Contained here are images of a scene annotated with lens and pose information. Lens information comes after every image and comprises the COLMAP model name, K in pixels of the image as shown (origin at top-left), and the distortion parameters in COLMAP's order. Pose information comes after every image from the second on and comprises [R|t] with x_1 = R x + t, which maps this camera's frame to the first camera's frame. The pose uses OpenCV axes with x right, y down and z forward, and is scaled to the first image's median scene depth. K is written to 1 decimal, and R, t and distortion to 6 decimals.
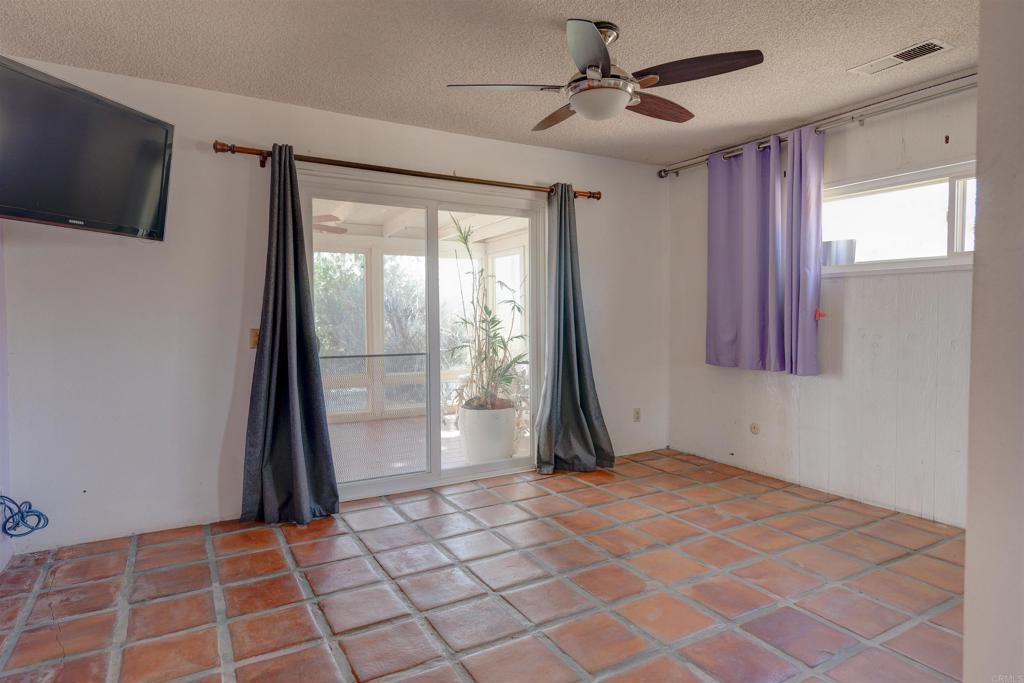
lens RADIAL K [[575.0, 0, 512.5], [0, 575.0, 342.8], [0, 0, 1]] dist [0.000427, -0.000209]
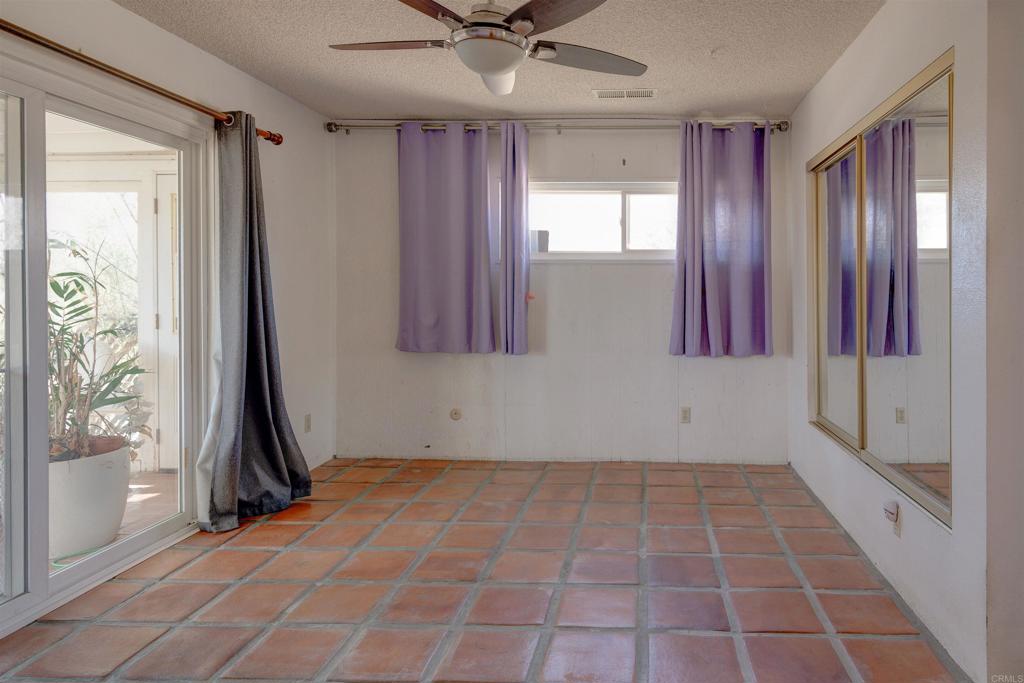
lens RADIAL K [[675.0, 0, 512.2], [0, 675.0, 296.3], [0, 0, 1]] dist [0.005775, 0.000850]
pose [[0.530411, -0.000690, 0.847740, -0.451747], [0.037996, 0.999014, -0.022960, -0.017759], [-0.846889, 0.044389, 0.529914, 0.284143]]
